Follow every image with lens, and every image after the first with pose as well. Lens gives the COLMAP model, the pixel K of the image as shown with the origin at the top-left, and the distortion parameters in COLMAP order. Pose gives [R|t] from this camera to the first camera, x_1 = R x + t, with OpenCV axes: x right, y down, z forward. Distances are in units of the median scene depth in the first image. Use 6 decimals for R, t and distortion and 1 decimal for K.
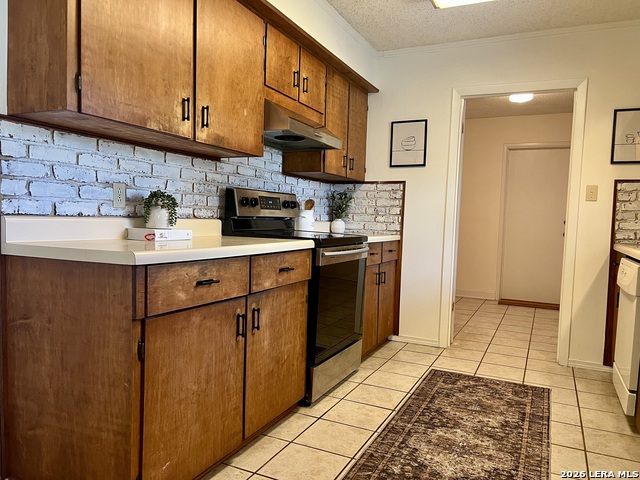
lens RADIAL K [[481.4, 0, 316.9], [0, 481.4, 248.5], [0, 0, 1]] dist [0.060172, -0.065575]
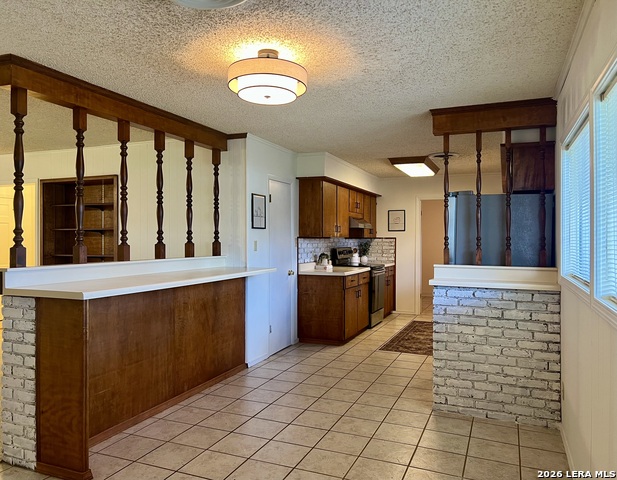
lens RADIAL K [[482.3, 0, 301.9], [0, 482.3, 238.2], [0, 0, 1]] dist [0.030699, -0.014330]
pose [[0.998676, -0.025867, 0.044466, -0.415730], [0.028708, 0.997506, -0.064480, -0.013423], [-0.042687, 0.065671, 0.996928, -1.411772]]
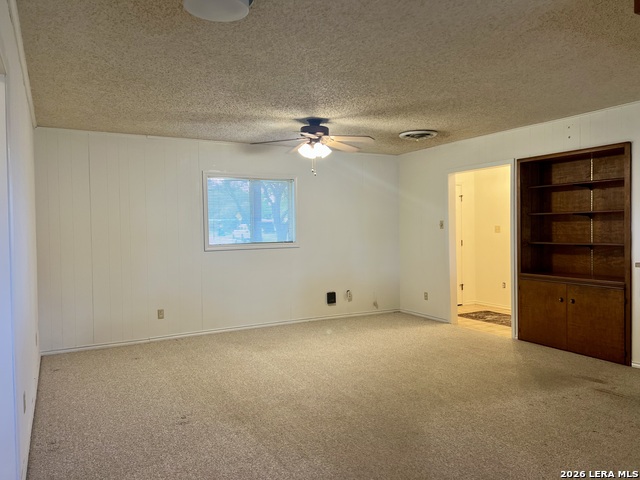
lens RADIAL K [[481.4, 0, 325.5], [0, 481.4, 237.6], [0, 0, 1]] dist [0.060172, -0.065575]
pose [[0.811421, -0.021600, -0.584062, -0.898897], [-0.005922, 0.998962, -0.045171, -0.034736], [0.584432, 0.040112, 0.810451, -1.272071]]
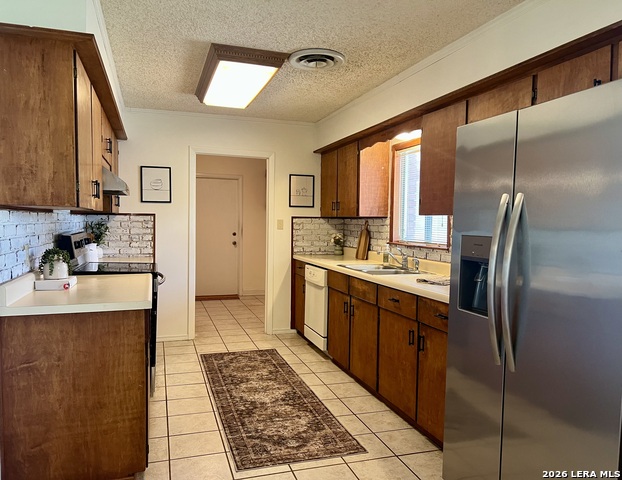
lens RADIAL K [[479.7, 0, 317.2], [0, 479.7, 242.8], [0, 0, 1]] dist [0.021066, -0.022017]
pose [[0.719112, -0.052820, 0.692884, -0.486957], [0.054130, 0.998335, 0.019926, -0.084086], [-0.692782, 0.023177, 0.720774, -0.244674]]
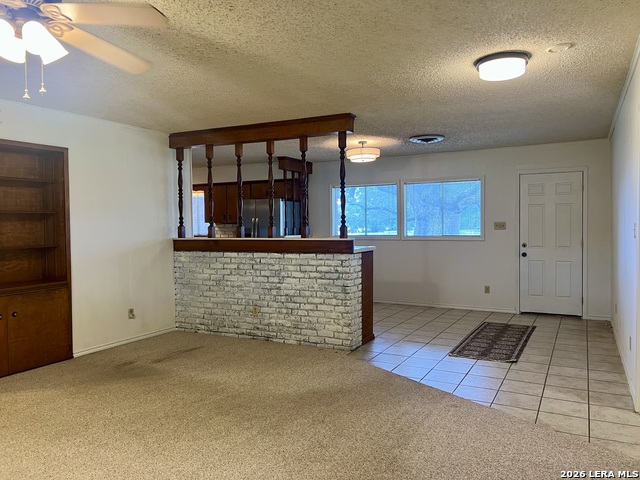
lens RADIAL K [[481.4, 0, 326.0], [0, 481.4, 236.7], [0, 0, 1]] dist [0.060172, -0.065575]
pose [[0.041309, -0.053578, 0.997709, -2.464701], [0.079228, 0.995593, 0.050184, -0.119484], [-0.996000, 0.076973, 0.045372, -0.477201]]
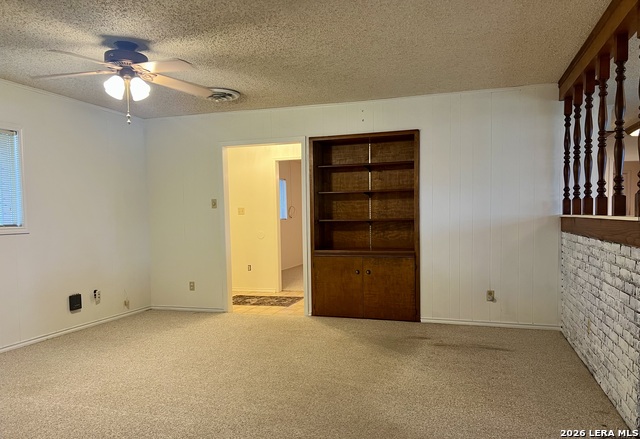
lens RADIAL K [[479.5, 0, 323.1], [0, 479.5, 237.4], [0, 0, 1]] dist [0.051638, -0.027813]
pose [[0.990307, -0.046343, 0.130933, -1.539906], [0.048499, 0.998734, -0.013324, -0.013203], [-0.130150, 0.019545, 0.991302, -1.181140]]
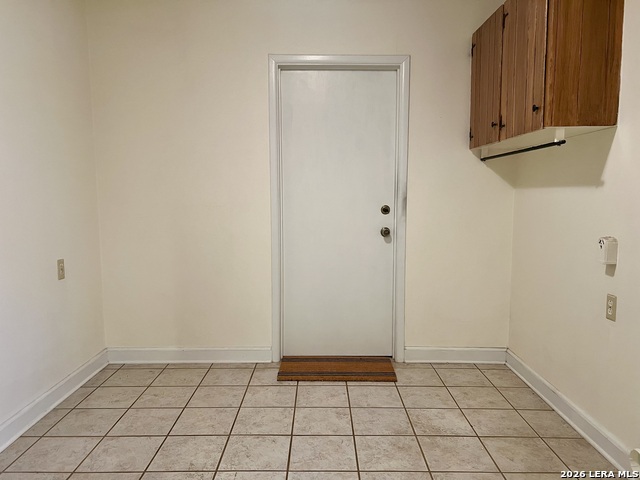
lens RADIAL K [[481.4, 0, 319.9], [0, 481.4, 239.9], [0, 0, 1]] dist [0.060172, -0.065575]
pose [[0.900272, -0.071301, 0.429450, 0.411923], [0.053025, 0.997111, 0.054392, -0.101473], [-0.432087, -0.026197, 0.901451, 1.055963]]
